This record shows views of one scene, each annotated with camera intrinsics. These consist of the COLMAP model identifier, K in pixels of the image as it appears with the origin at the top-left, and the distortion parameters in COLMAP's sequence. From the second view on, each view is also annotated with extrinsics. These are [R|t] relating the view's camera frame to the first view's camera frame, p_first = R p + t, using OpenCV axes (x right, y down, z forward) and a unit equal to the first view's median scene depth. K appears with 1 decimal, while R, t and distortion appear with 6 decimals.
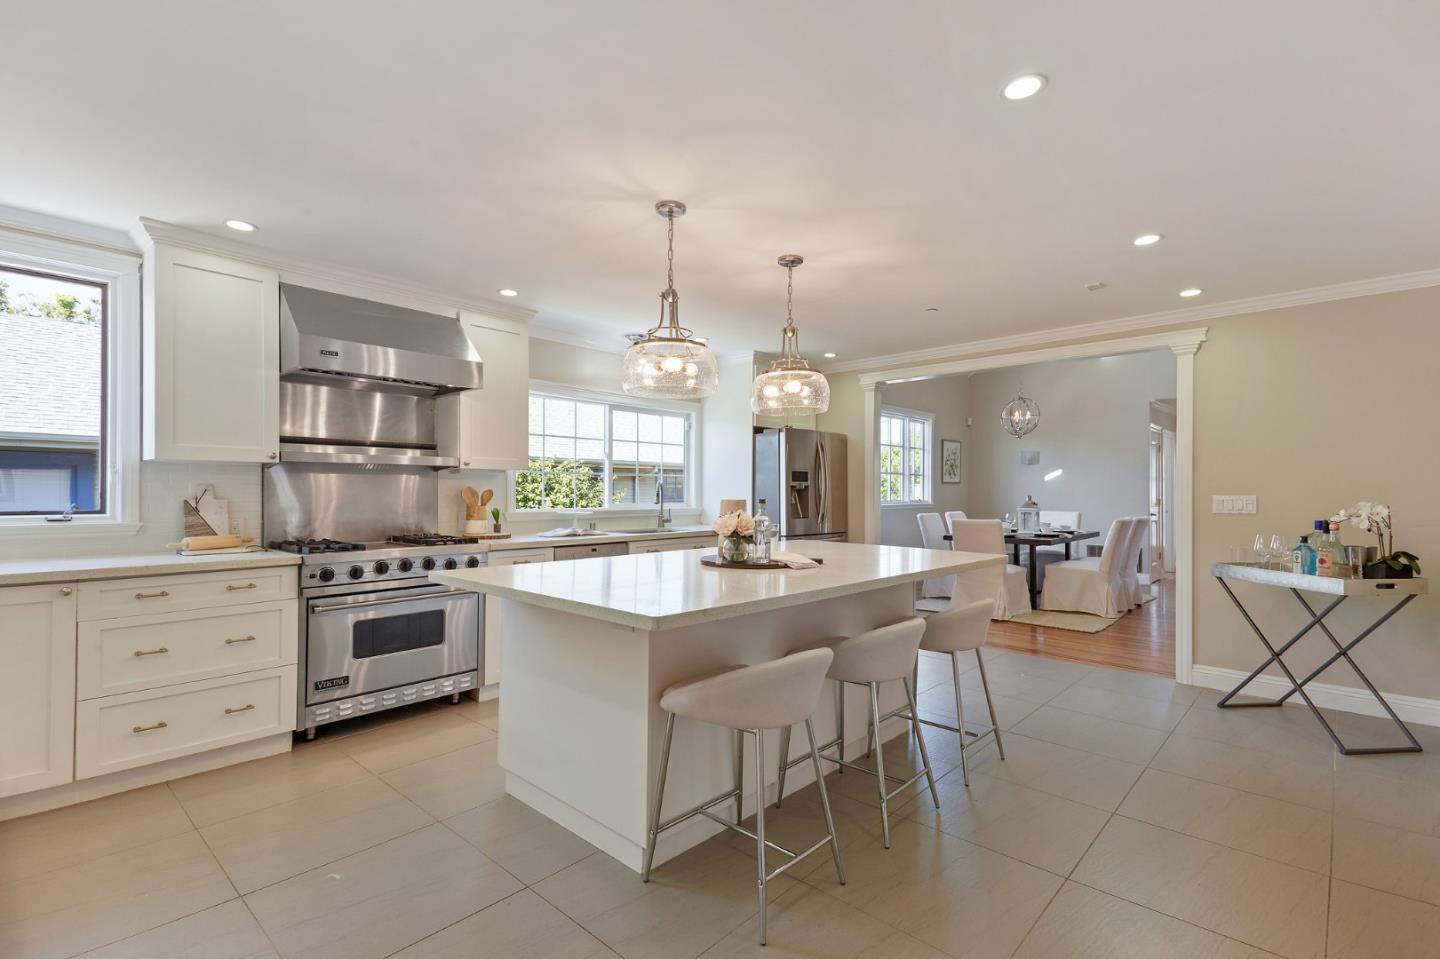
lens RADIAL K [[665.5, 0, 717.3], [0, 665.5, 482.1], [0, 0, 1]] dist [0.064438, -0.030326]
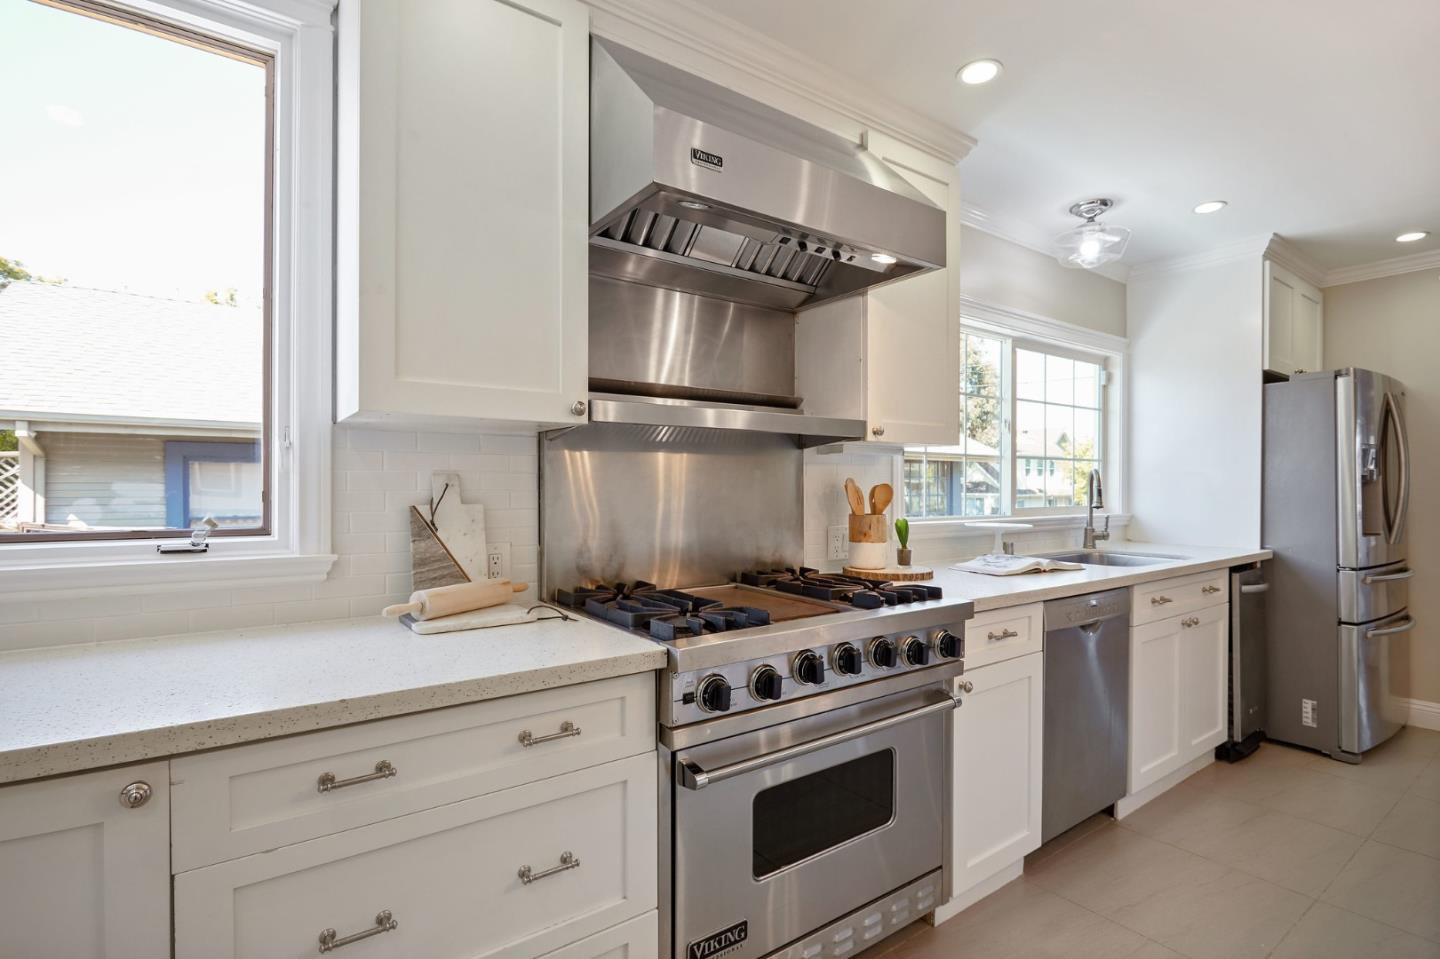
lens RADIAL K [[704.9, 0, 720.0], [0, 704.9, 479.5], [0, 0, 1]] dist [-0.008341, -0.000284]
pose [[0.978224, -0.003169, -0.207526, -0.451389], [0.004136, 0.999983, 0.004225, 0.006400], [0.207509, -0.004992, 0.978220, 0.546623]]
